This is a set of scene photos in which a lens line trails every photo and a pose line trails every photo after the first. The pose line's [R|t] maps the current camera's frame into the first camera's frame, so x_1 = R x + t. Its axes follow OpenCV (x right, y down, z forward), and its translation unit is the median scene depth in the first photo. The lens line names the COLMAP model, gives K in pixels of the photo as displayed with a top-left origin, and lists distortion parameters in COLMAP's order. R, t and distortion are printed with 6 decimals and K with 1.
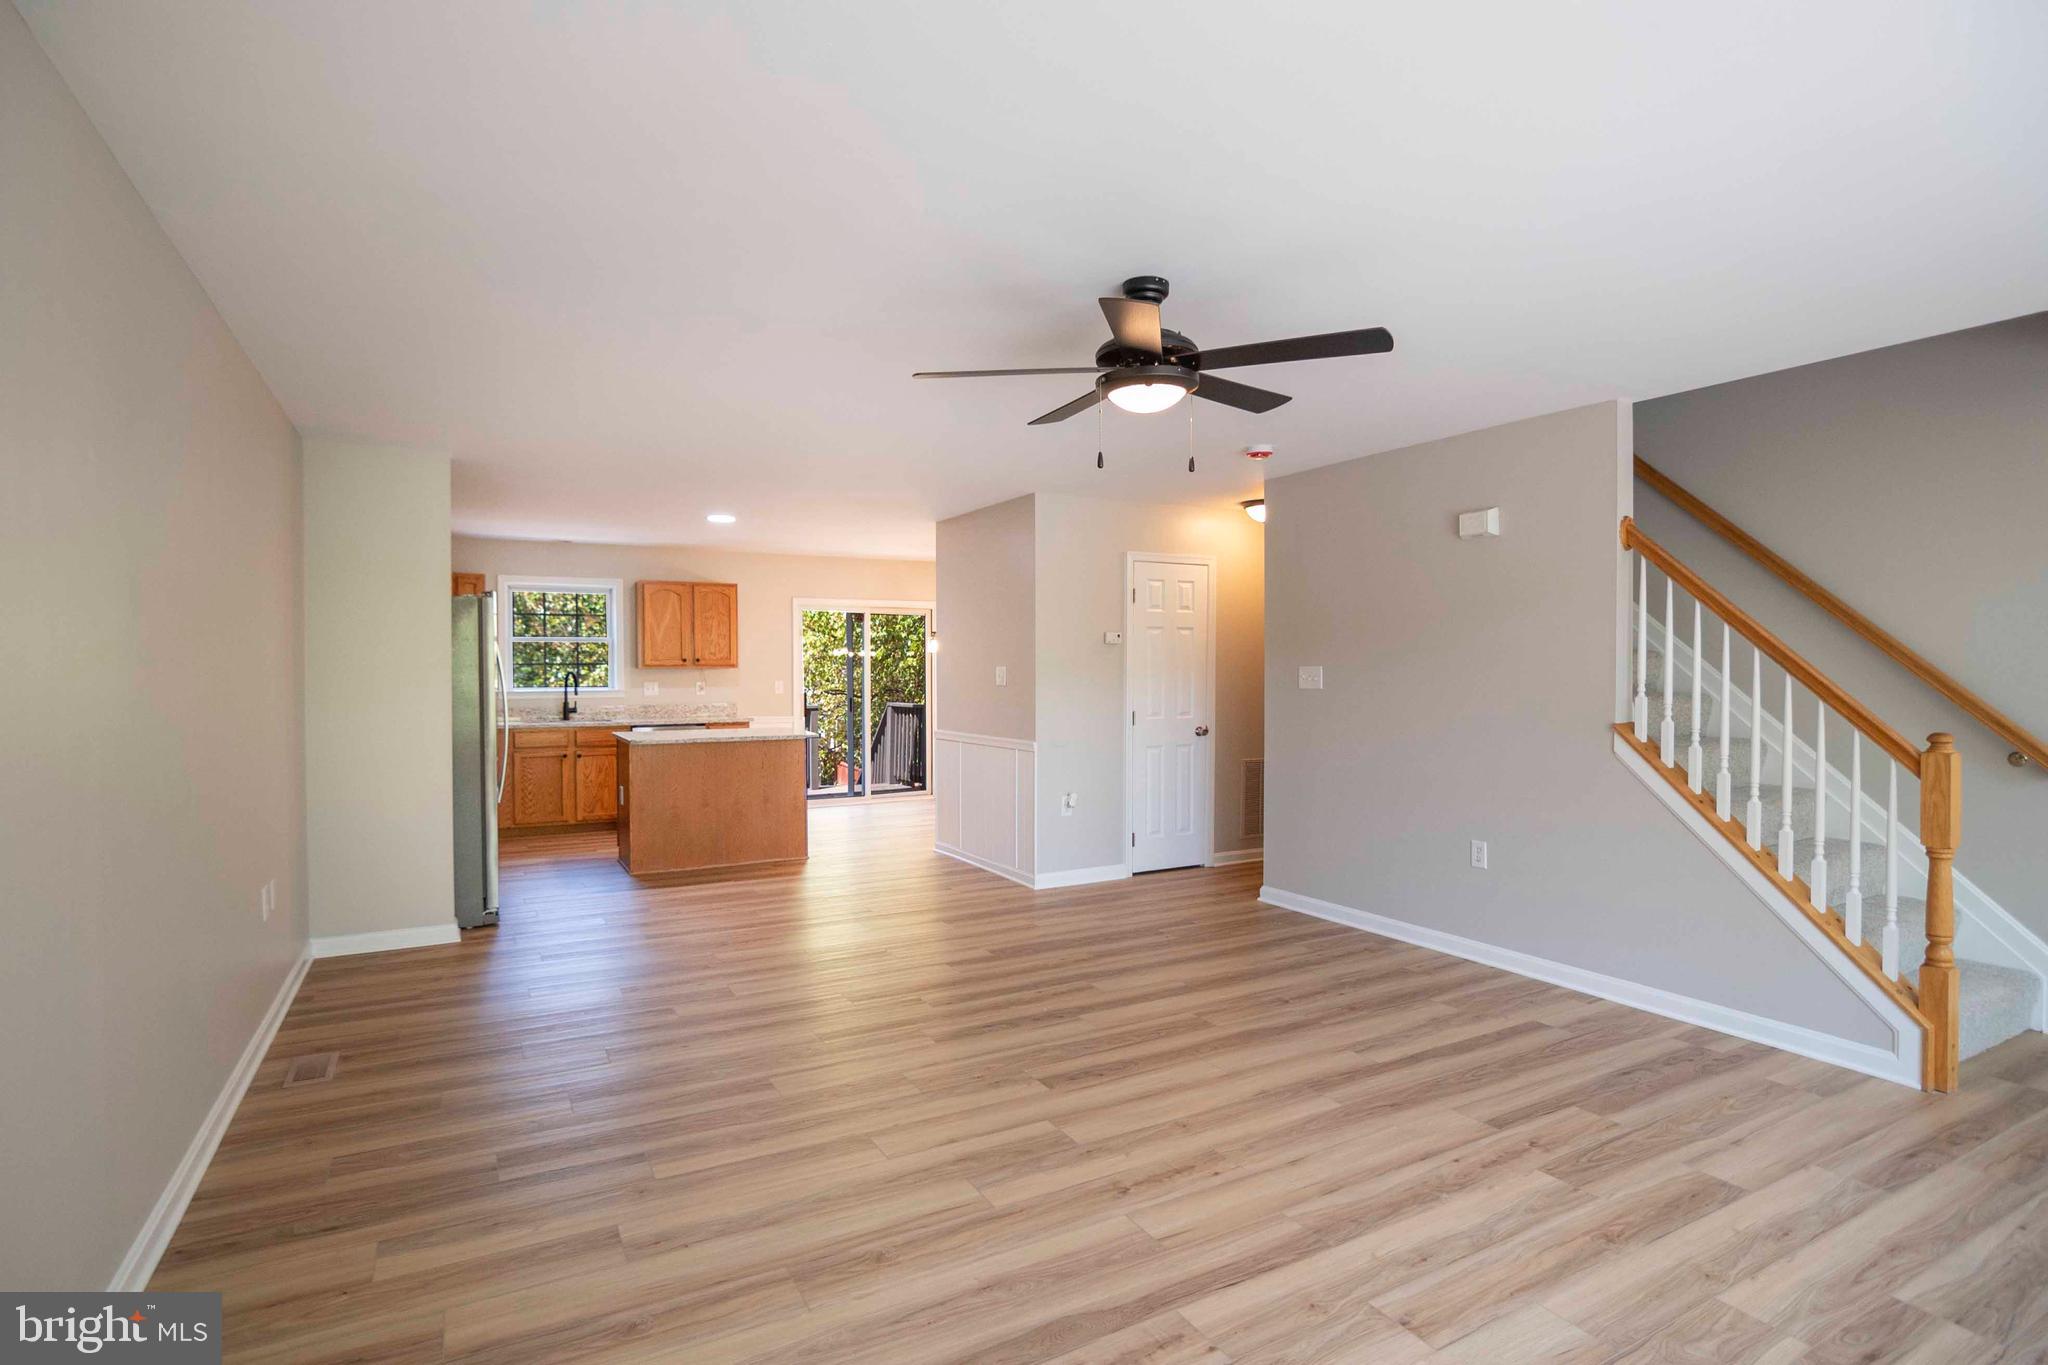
lens RADIAL K [[1005.5, 0, 1014.5], [0, 1005.5, 684.0], [0, 0, 1]] dist [-0.039185, -0.000019]
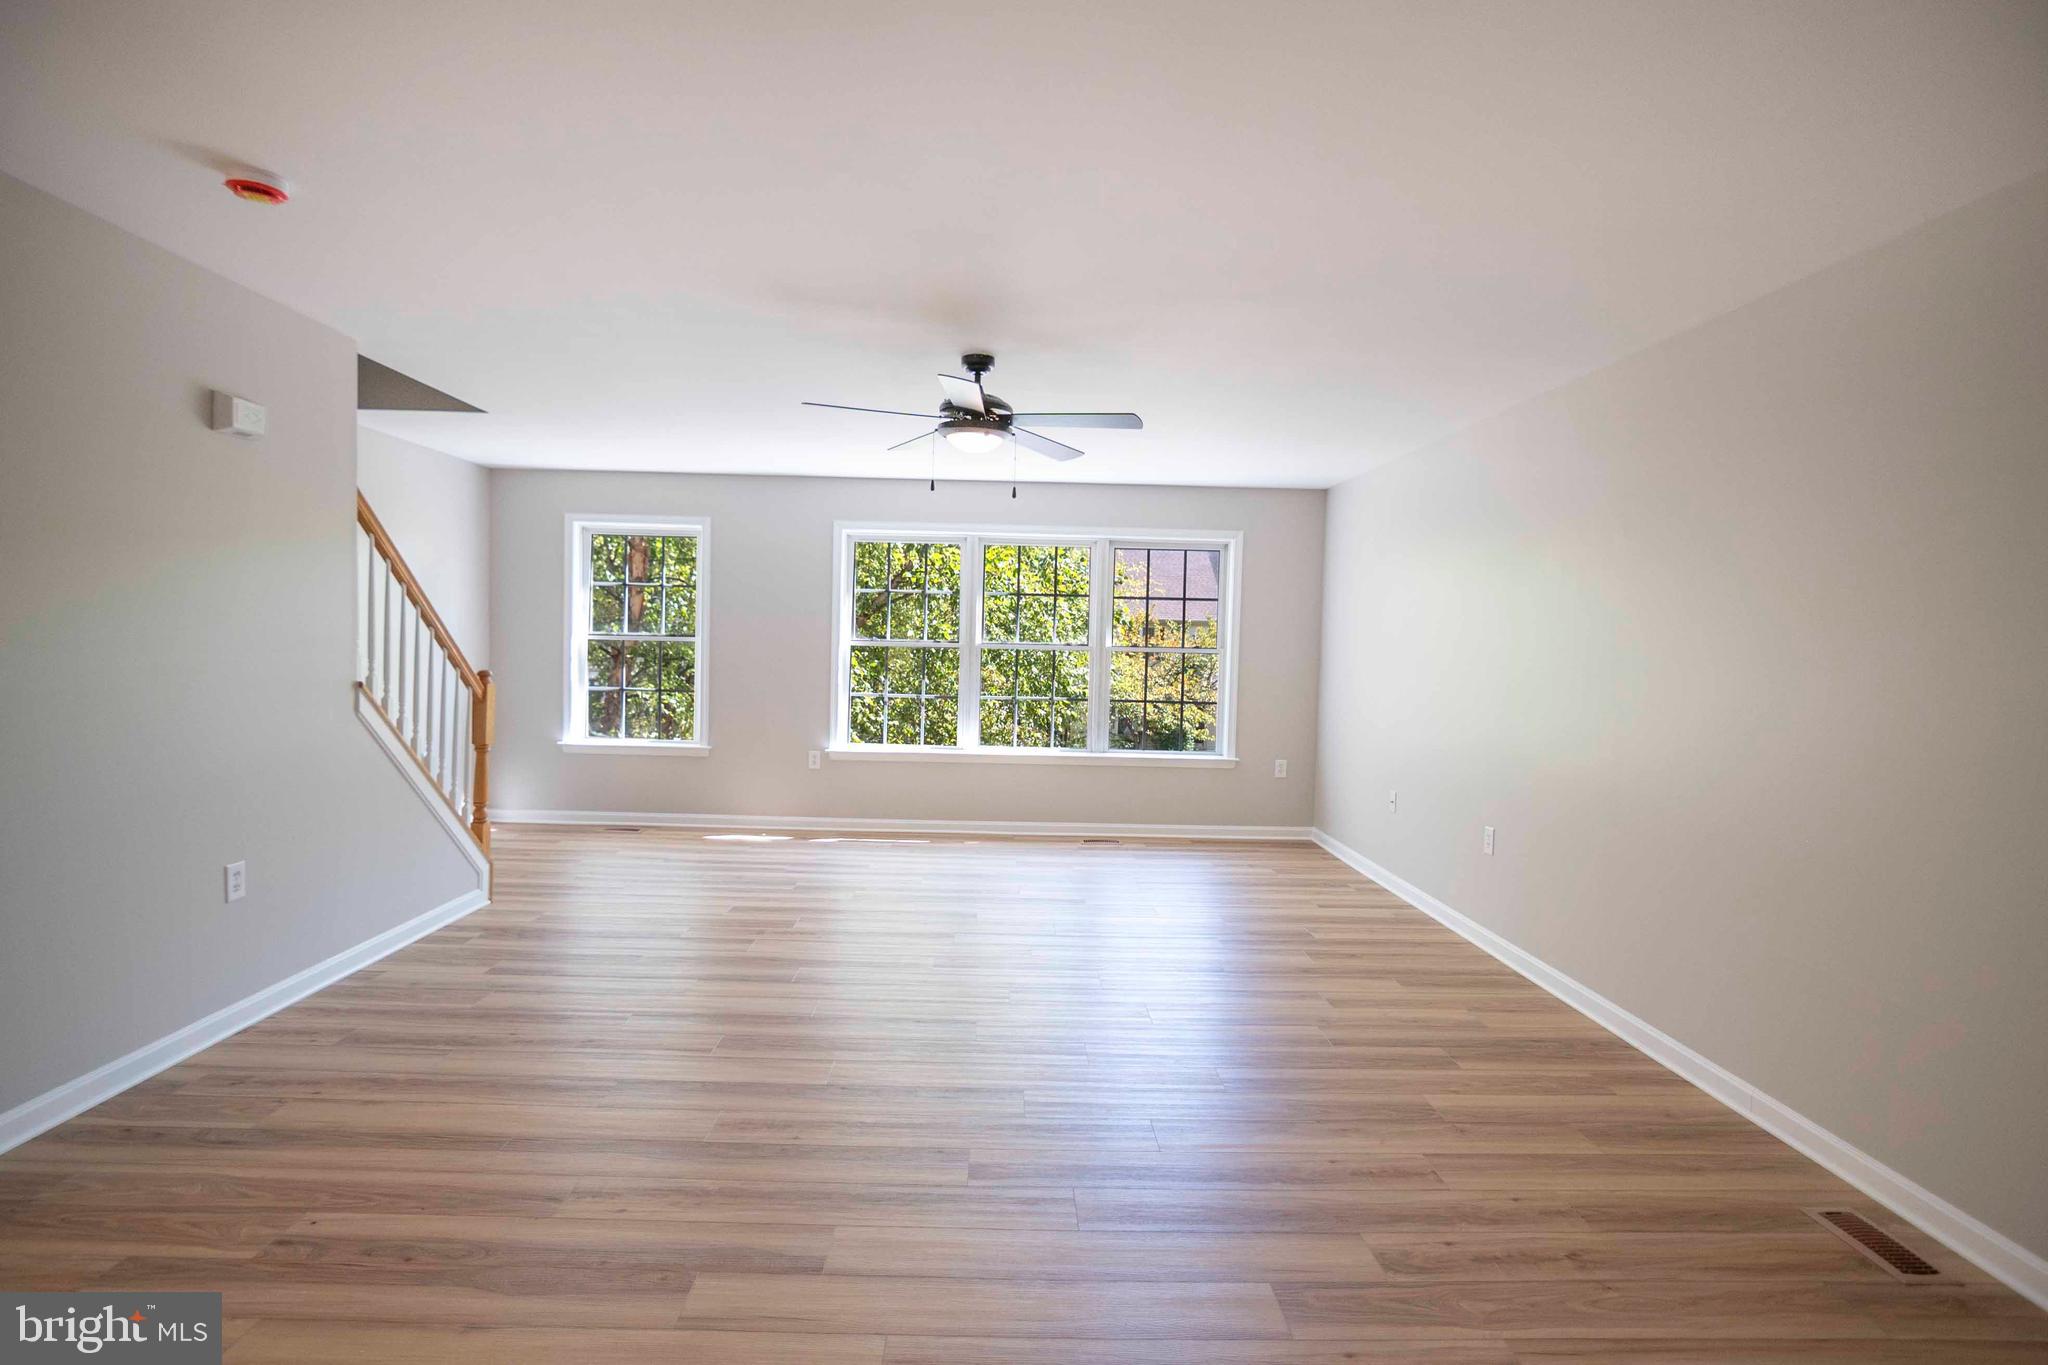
lens RADIAL K [[1005.5, 0, 1014.5], [0, 1005.5, 684.0], [0, 0, 1]] dist [-0.039185, -0.000019]
pose [[-0.884928, -0.041162, 0.463905, -0.448561], [-0.018894, 0.998440, 0.052551, -0.021743], [-0.465344, 0.037739, -0.884325, 1.748513]]
